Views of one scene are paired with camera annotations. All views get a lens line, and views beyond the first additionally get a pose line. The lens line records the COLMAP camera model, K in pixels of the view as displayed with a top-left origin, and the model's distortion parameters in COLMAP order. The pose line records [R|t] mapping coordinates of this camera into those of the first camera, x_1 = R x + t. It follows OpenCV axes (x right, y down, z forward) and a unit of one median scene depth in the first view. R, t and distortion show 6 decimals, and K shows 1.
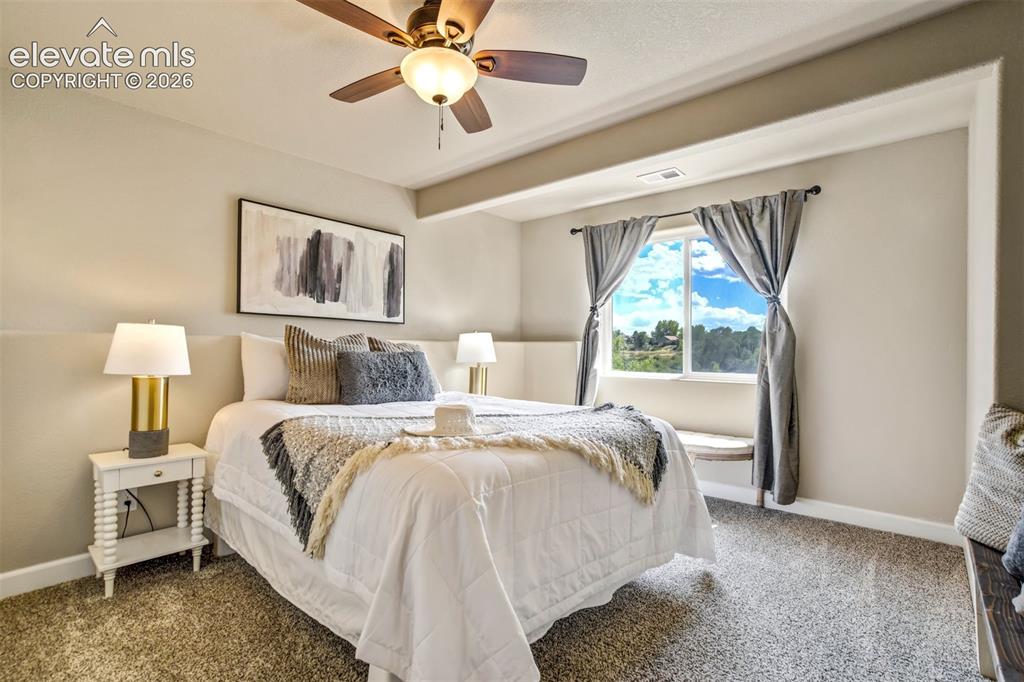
lens RADIAL K [[478.4, 0, 513.4], [0, 478.4, 351.1], [0, 0, 1]] dist [-0.002375, 0.000155]
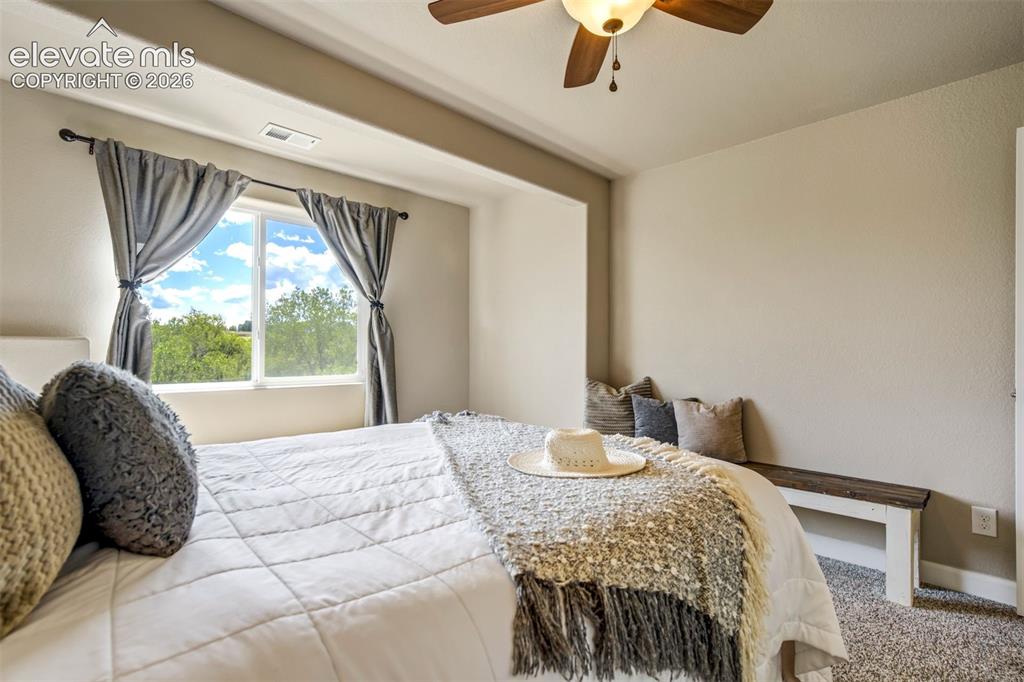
lens RADIAL K [[478.4, 0, 513.4], [0, 478.4, 351.1], [0, 0, 1]] dist [-0.002375, 0.000155]
pose [[0.082234, -0.010653, 0.996556, -0.436786], [0.003209, 0.999941, 0.010424, -0.010189], [-0.996608, 0.002341, 0.082264, 0.517773]]
